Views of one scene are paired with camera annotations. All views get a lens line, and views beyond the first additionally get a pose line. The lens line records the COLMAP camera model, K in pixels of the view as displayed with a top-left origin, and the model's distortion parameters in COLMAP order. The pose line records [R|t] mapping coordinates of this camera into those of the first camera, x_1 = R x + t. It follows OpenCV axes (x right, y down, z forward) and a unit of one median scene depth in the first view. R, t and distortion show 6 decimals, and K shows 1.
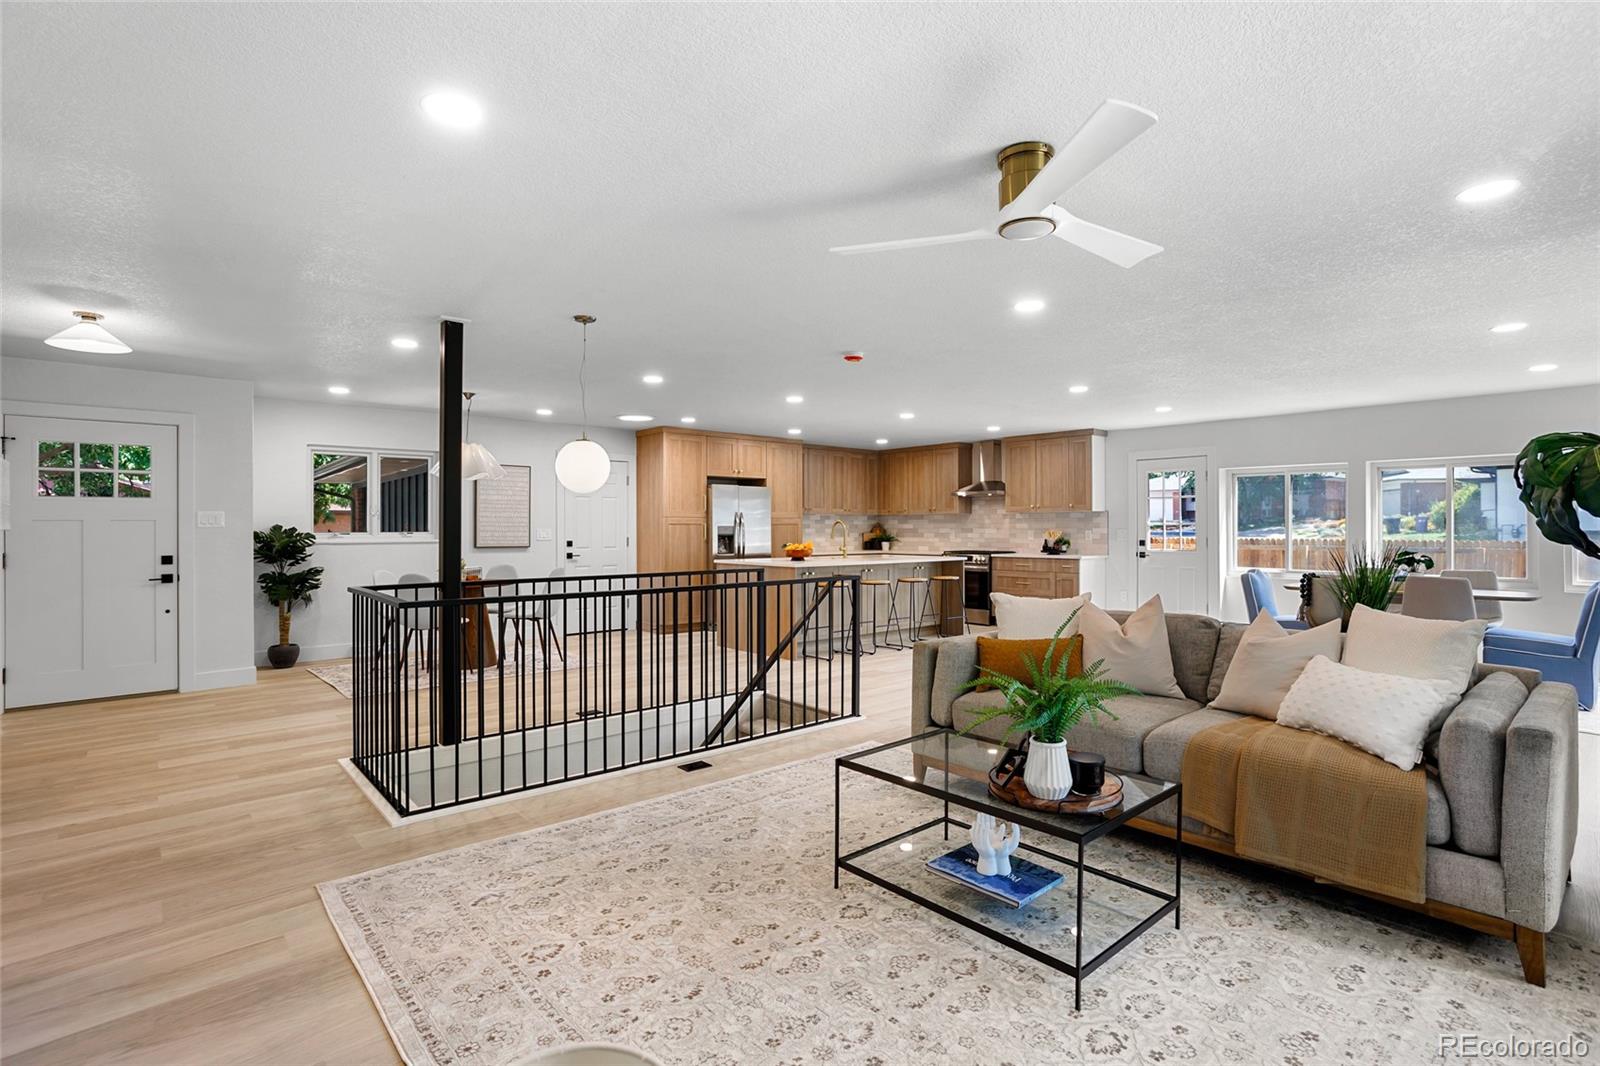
lens RADIAL K [[777.9, 0, 803.8], [0, 777.9, 527.1], [0, 0, 1]] dist [-0.009419, 0.007755]
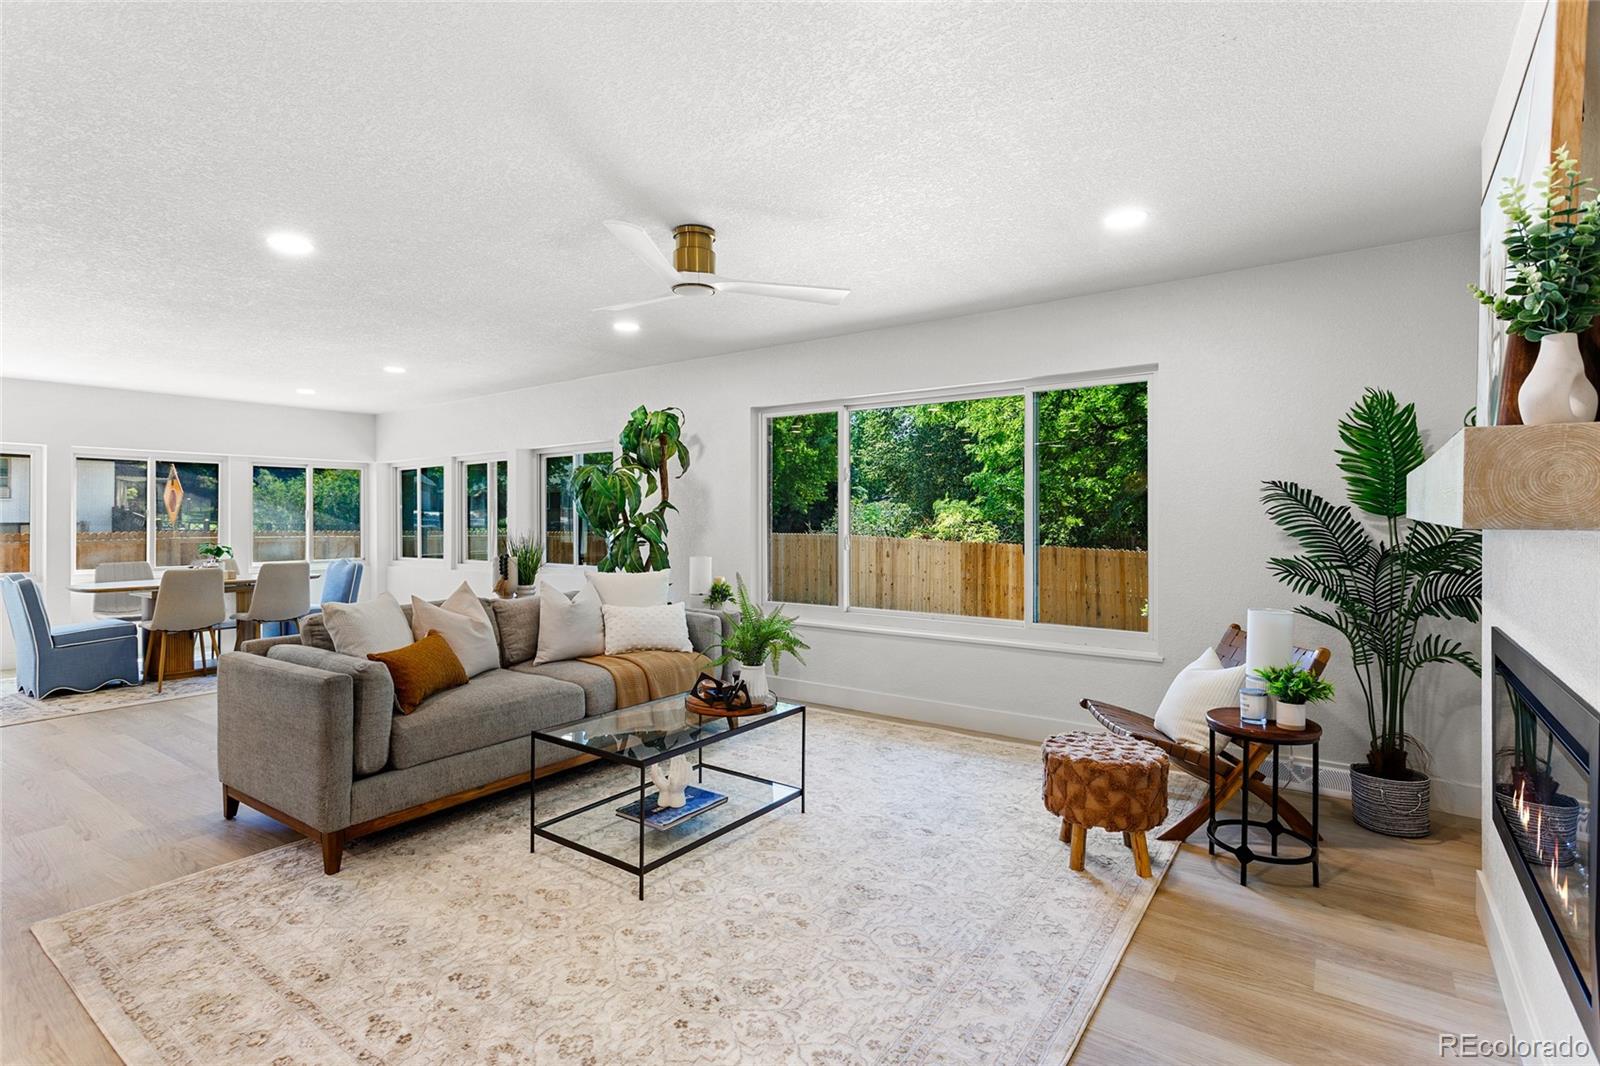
lens RADIAL K [[777.9, 0, 801.8], [0, 777.9, 521.9], [0, 0, 1]] dist [-0.009419, 0.007755]
pose [[-0.240018, -0.004122, 0.970760, -0.259388], [0.000935, 0.999990, 0.004477, -0.000255], [-0.970768, 0.001982, -0.240012, 0.291495]]
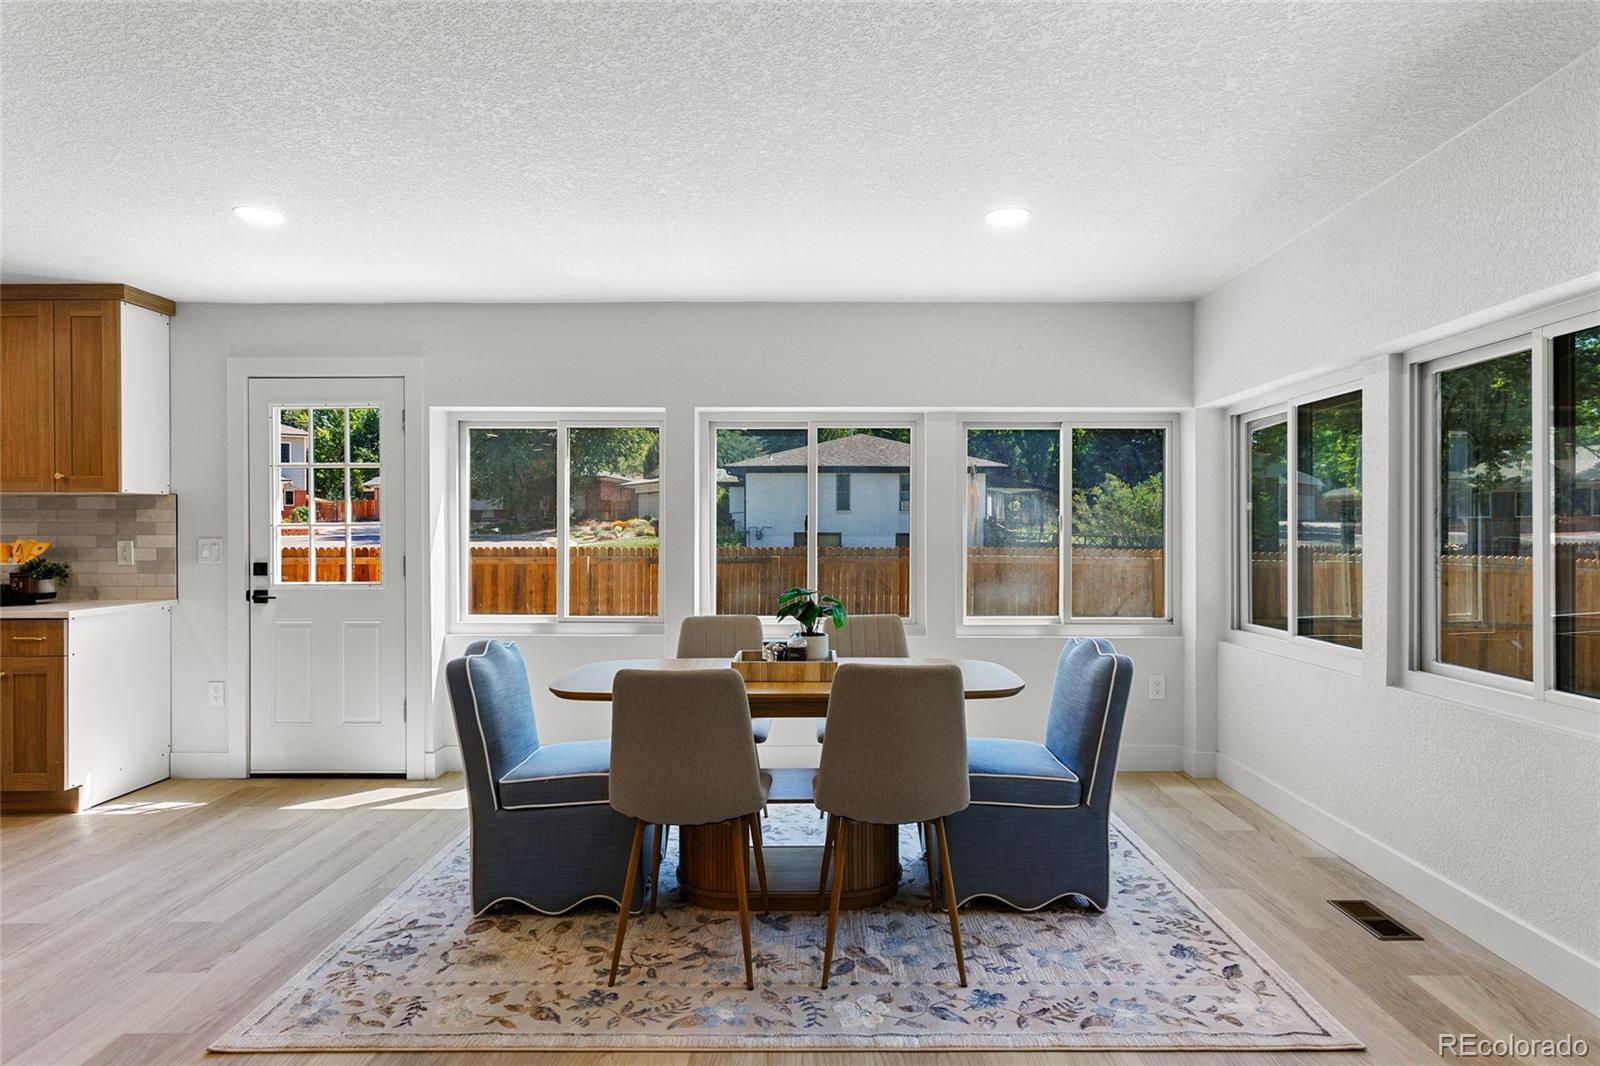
lens RADIAL K [[851.8, 0, 847.4], [0, 851.8, 529.2], [0, 0, 1]] dist [0.008320, -0.001174]
pose [[0.639300, 0.000473, 0.768958, 0.254825], [-0.001238, 0.999999, 0.000415, -0.002401], [-0.768957, -0.001217, 0.639300, 0.404724]]
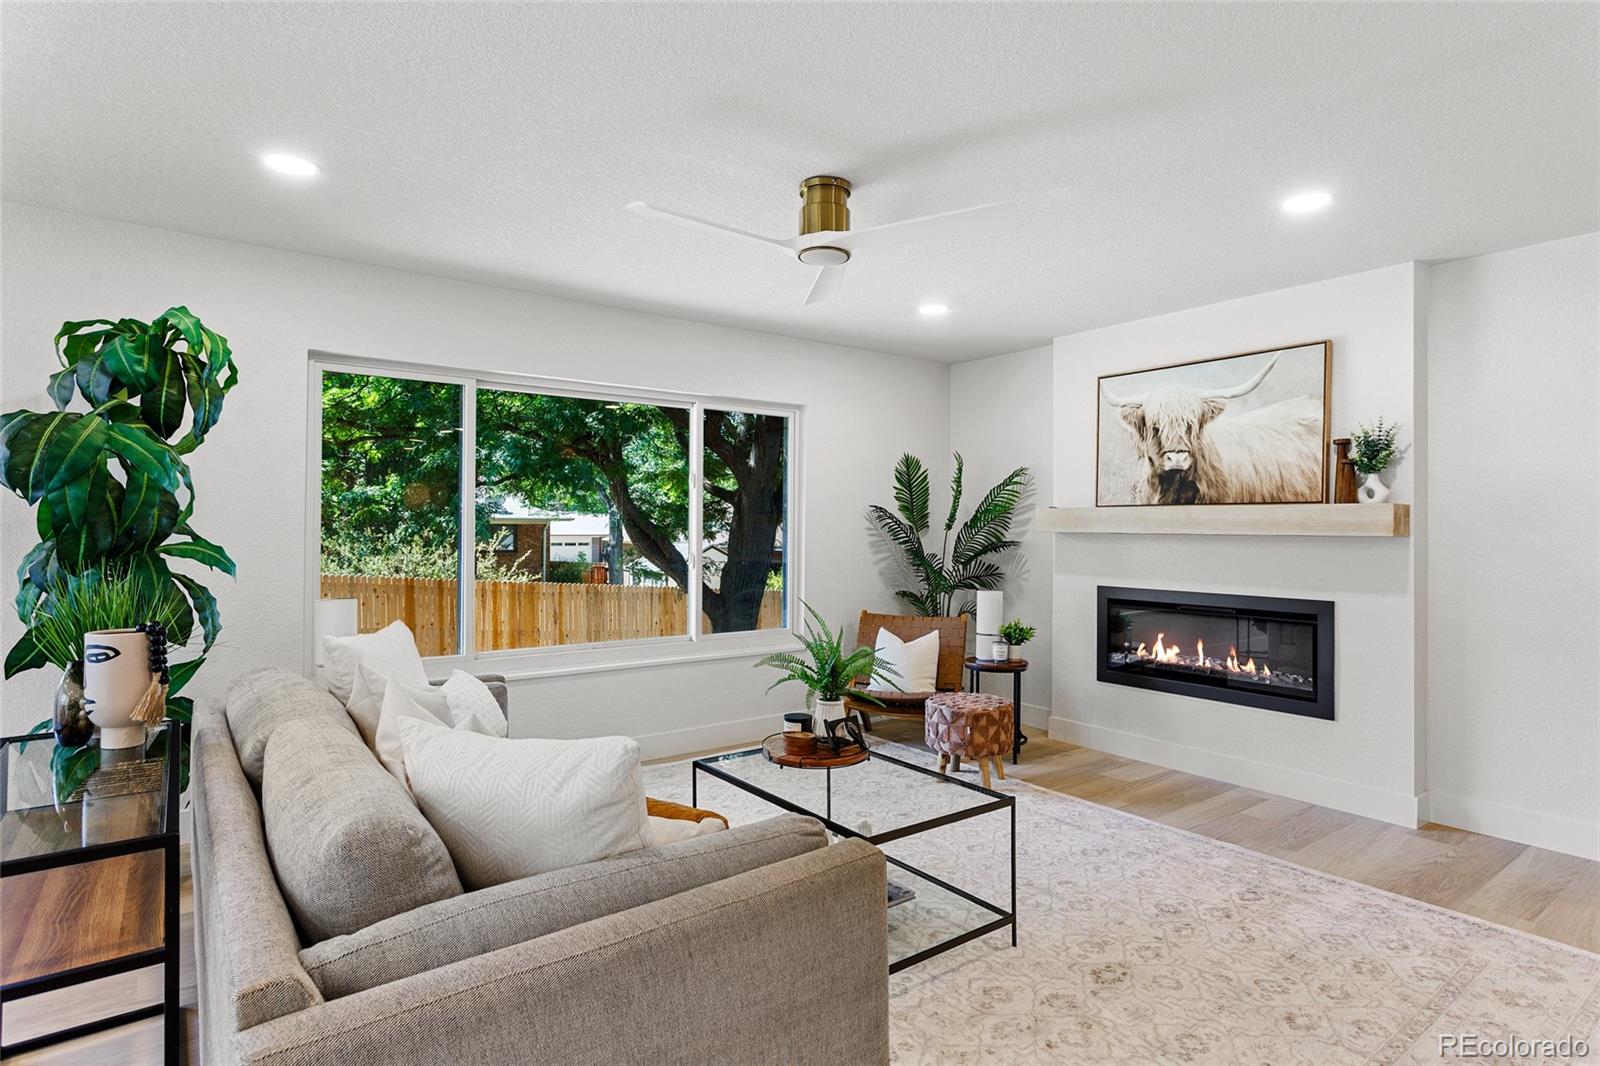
lens RADIAL K [[851.8, 0, 806.6], [0, 851.8, 525.4], [0, 0, 1]] dist [0.008320, -0.001174]
pose [[-0.998570, 0.001411, 0.053432, 0.061110], [0.001535, 0.999996, 0.002285, -0.005725], [-0.053429, 0.002364, -0.998569, 0.559071]]
